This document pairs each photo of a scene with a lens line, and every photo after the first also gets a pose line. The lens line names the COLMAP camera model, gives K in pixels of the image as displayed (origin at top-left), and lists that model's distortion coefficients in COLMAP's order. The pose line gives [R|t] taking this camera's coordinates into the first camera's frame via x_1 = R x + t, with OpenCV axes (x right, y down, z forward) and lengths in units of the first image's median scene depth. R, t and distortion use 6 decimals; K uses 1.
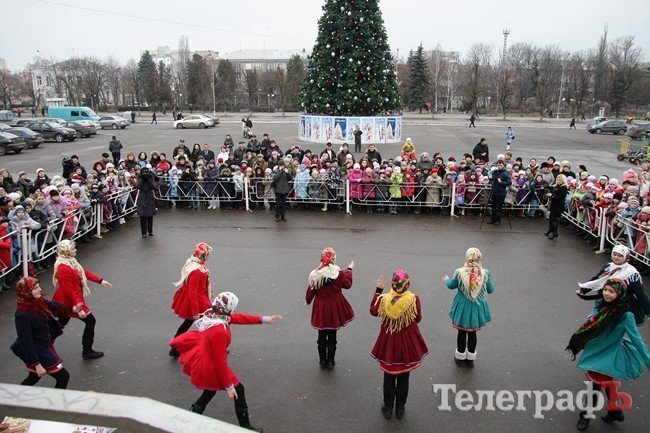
lens RADIAL K [[960.8, 0, 325.0], [0, 960.8, 216.5], [0, 0, 1]] dist [0.014342, -0.007193]
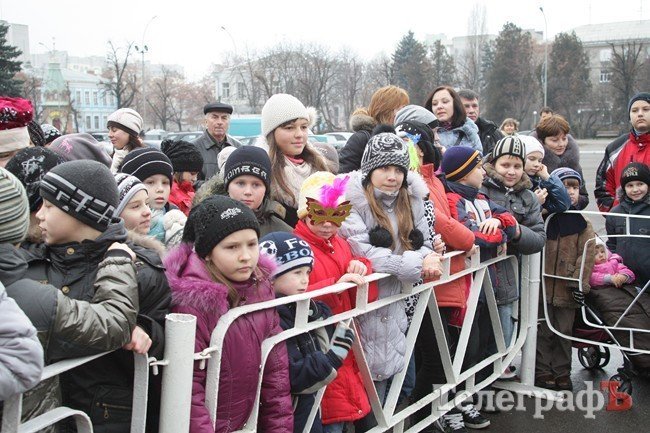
lens RADIAL K [[960.8, 0, 325.0], [0, 960.8, 216.5], [0, 0, 1]] dist [0.014342, -0.007193]
pose [[0.972233, 0.033795, -0.231563, -0.104080], [-0.056855, 0.993981, -0.093647, -0.012113], [0.227005, 0.104213, 0.968302, 0.477581]]
